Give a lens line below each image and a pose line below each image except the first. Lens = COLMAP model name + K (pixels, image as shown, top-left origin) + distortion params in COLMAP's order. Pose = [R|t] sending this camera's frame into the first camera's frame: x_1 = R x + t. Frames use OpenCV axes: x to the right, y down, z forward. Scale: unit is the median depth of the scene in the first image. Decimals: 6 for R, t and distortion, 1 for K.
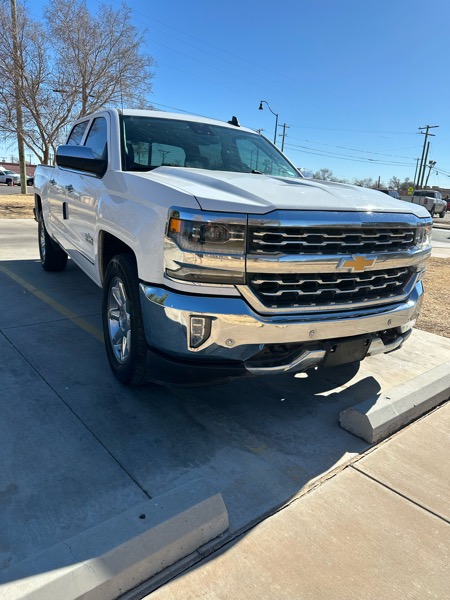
lens RADIAL K [[420.7, 0, 223.2], [0, 420.7, 298.4], [0, 0, 1]] dist [0.049337, -0.064444]
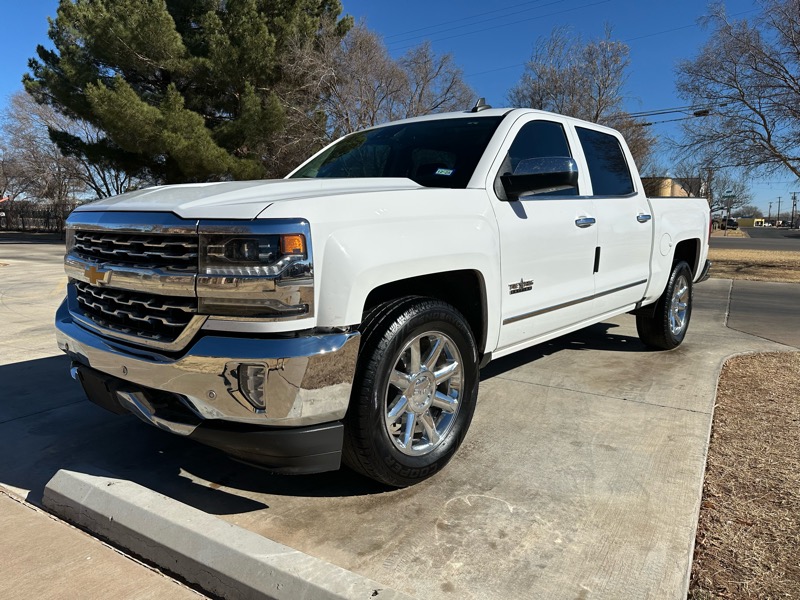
lens RADIAL K [[563.7, 0, 394.0], [0, 563.7, 302.2], [0, 0, 1]] dist [0.035500, -0.044672]
pose [[0.324752, 0.083580, -0.942099, 1.413933], [-0.231119, 0.972903, 0.006643, -0.159580], [0.917126, 0.215580, 0.335269, 1.095206]]
